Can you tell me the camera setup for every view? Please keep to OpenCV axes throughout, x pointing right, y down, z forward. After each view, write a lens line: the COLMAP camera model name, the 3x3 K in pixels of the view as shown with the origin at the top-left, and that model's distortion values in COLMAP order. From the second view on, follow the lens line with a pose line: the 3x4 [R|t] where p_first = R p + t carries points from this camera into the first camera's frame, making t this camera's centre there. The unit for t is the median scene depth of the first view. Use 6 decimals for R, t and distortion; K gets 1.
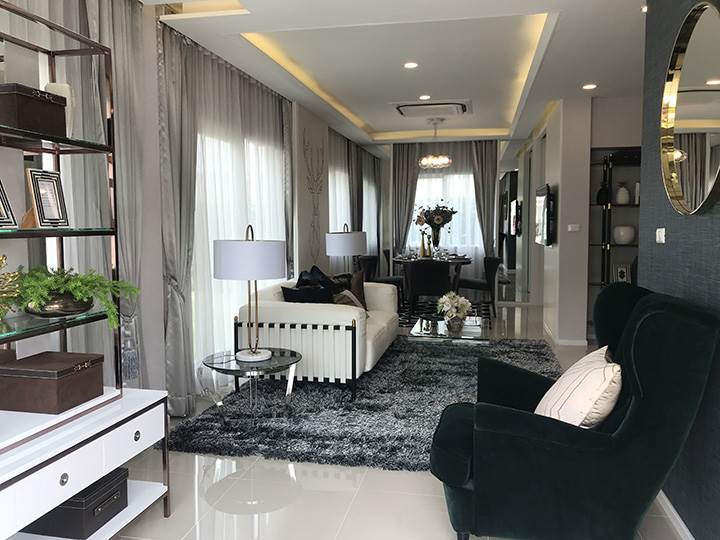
lens RADIAL K [[590.6, 0, 358.0], [0, 590.6, 267.3], [0, 0, 1]] dist [0.014223, -0.004173]
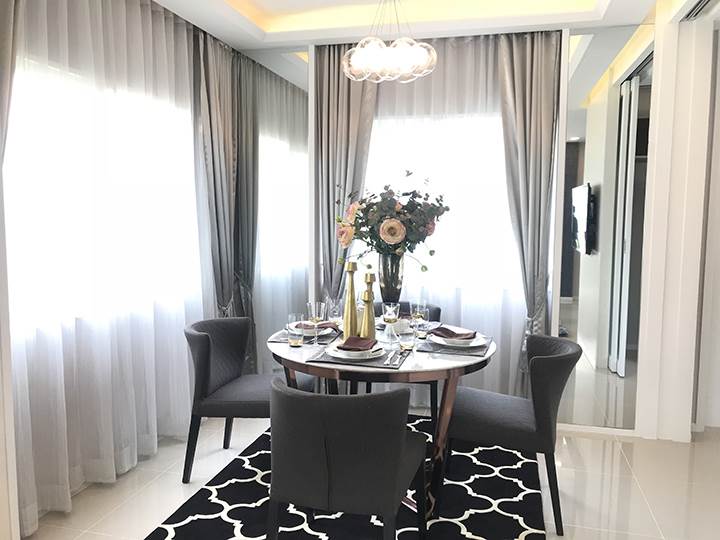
lens RADIAL K [[590.6, 0, 362.5], [0, 590.6, 273.4], [0, 0, 1]] dist [0.014223, -0.004173]
pose [[0.998947, 0.010228, -0.044735, 0.130394], [-0.009117, 0.999647, 0.024968, -0.063144], [0.044975, -0.024534, 0.998687, 0.644719]]
